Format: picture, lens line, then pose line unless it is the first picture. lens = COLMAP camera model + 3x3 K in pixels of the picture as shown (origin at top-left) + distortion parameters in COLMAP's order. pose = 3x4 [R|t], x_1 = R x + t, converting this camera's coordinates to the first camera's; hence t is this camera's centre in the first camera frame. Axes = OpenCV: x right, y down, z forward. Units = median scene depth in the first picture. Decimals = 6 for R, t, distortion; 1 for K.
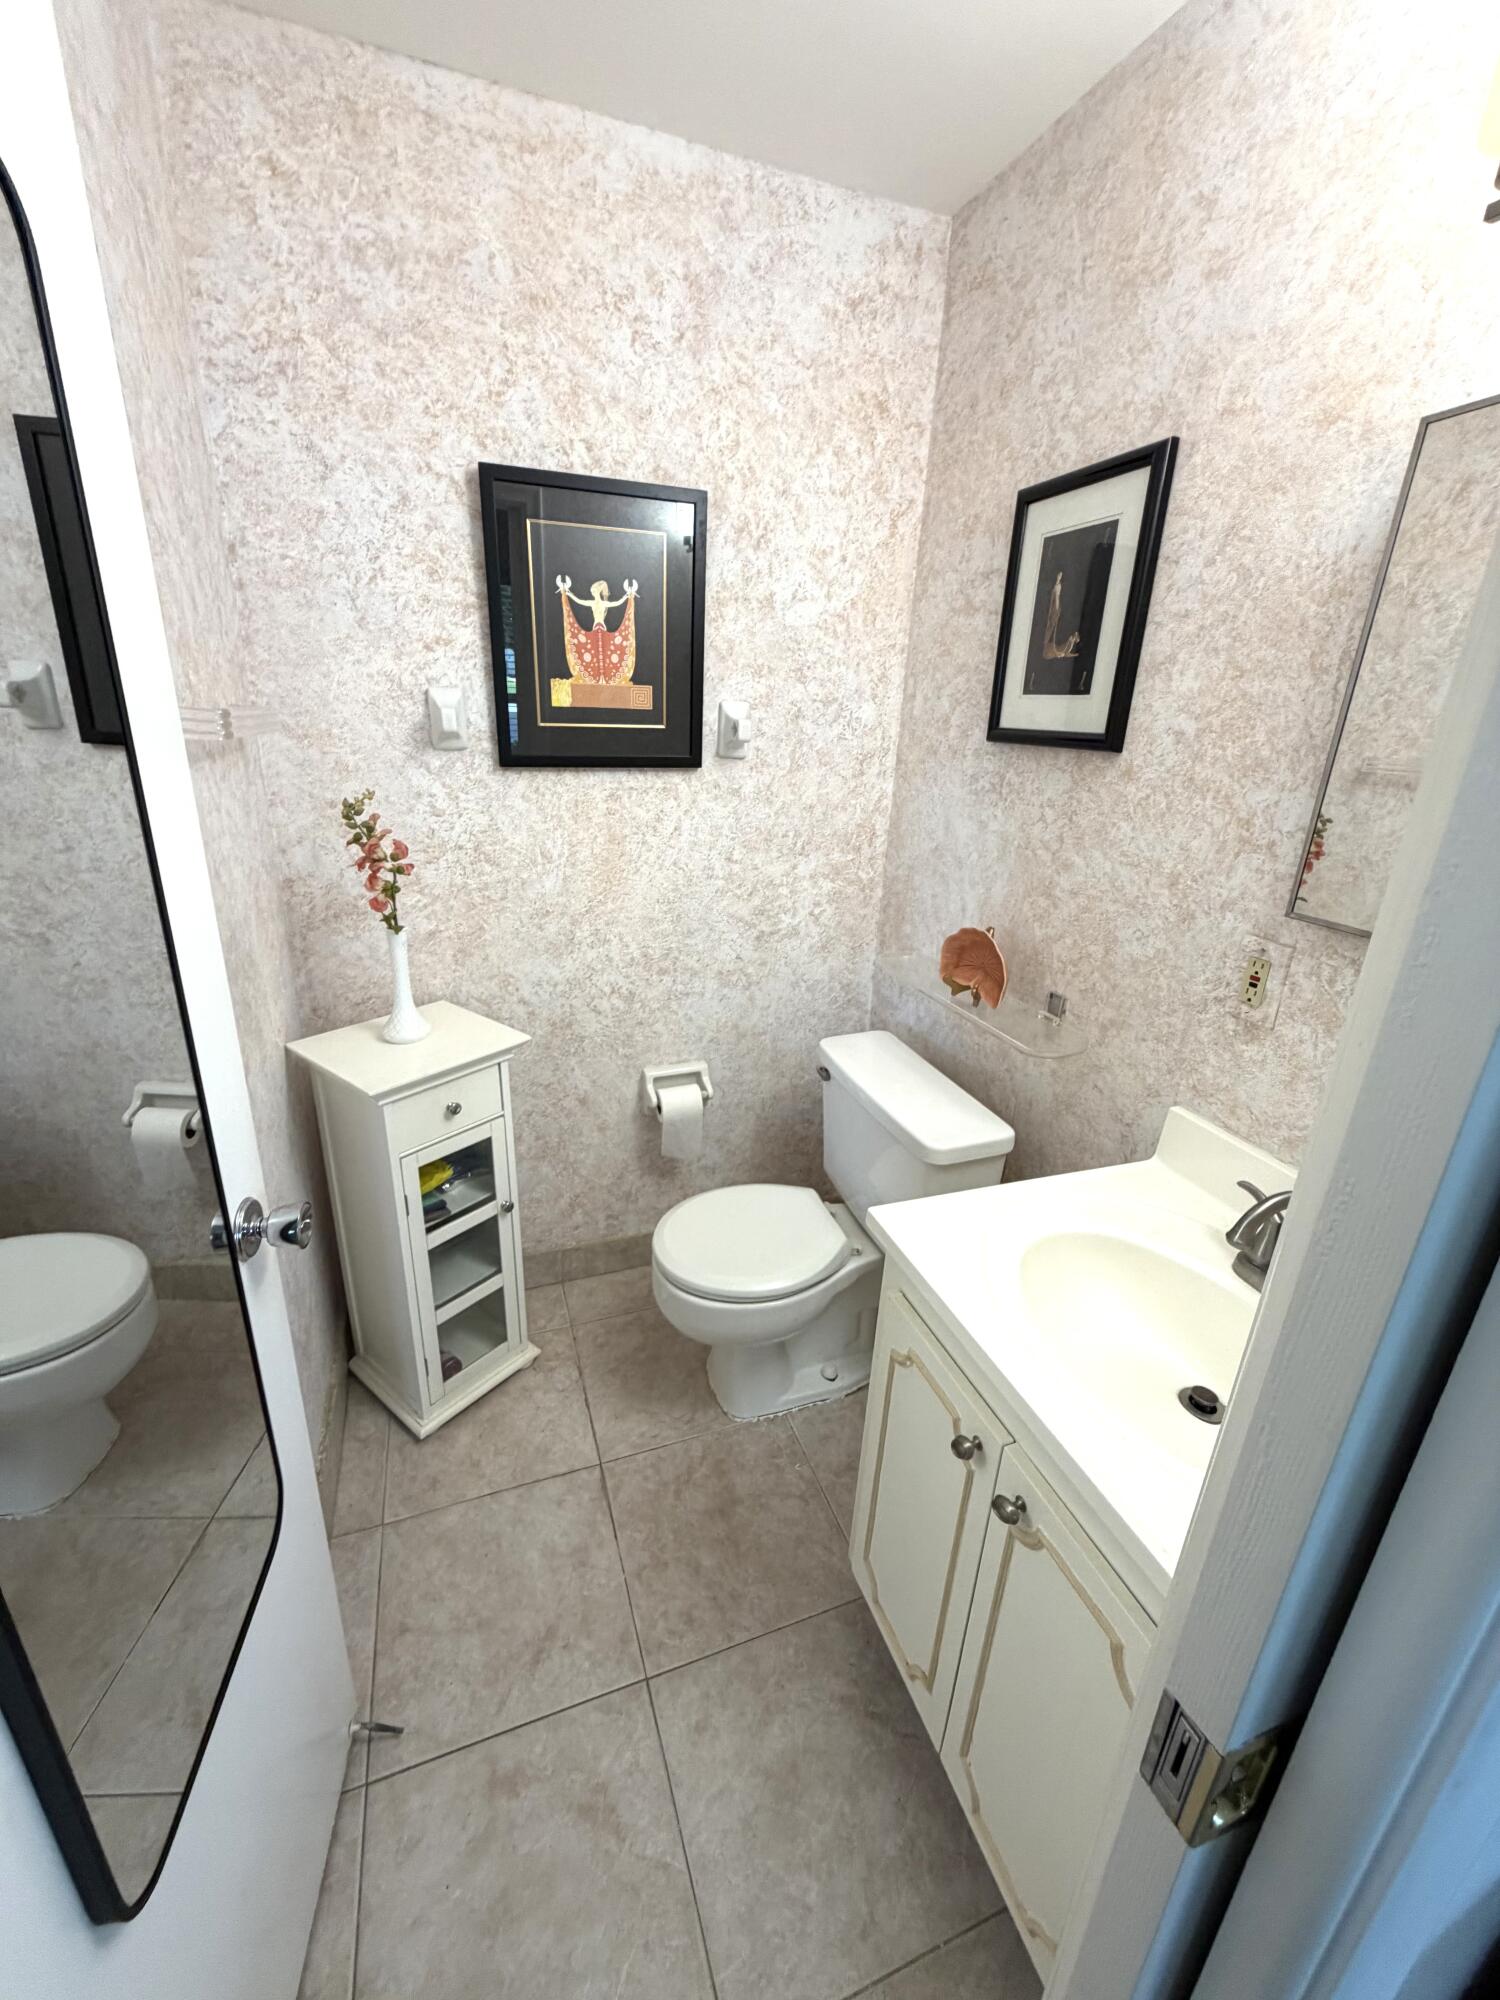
lens RADIAL K [[795.1, 0, 747.7], [0, 795.1, 987.3], [0, 0, 1]] dist [-0.000227, 0.000002]
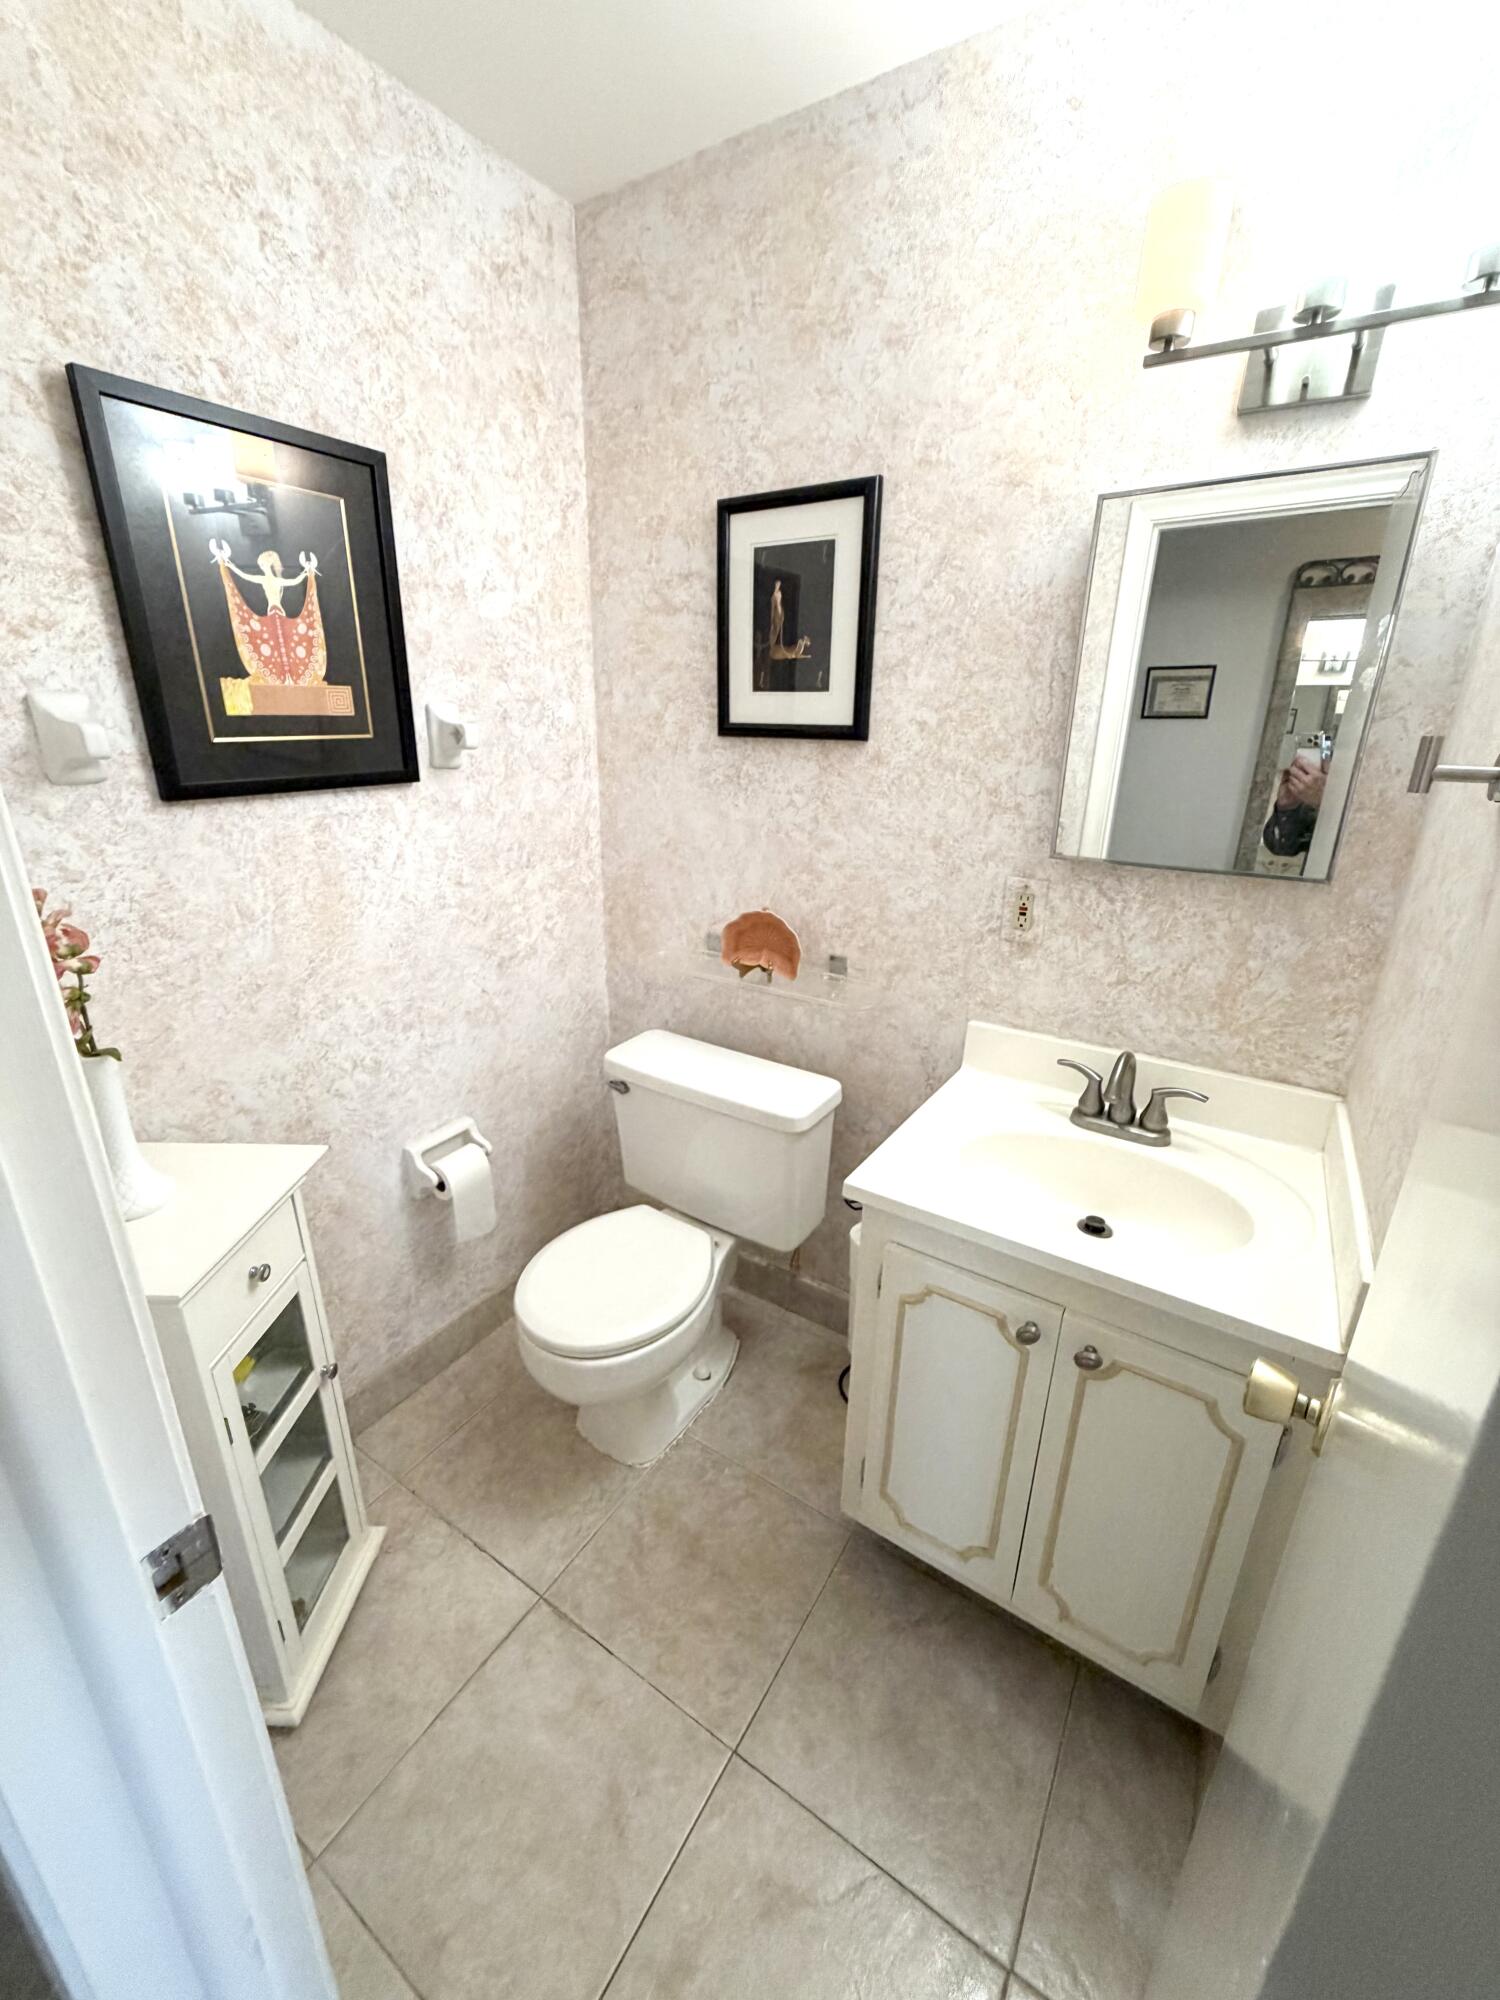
lens RADIAL K [[795.1, 0, 747.7], [0, 795.1, 987.3], [0, 0, 1]] dist [-0.000227, 0.000002]
pose [[0.800261, -0.220301, 0.557719, -0.341518], [0.214981, 0.973647, 0.076121, -0.058189], [-0.559791, 0.058983, 0.826532, 0.127792]]
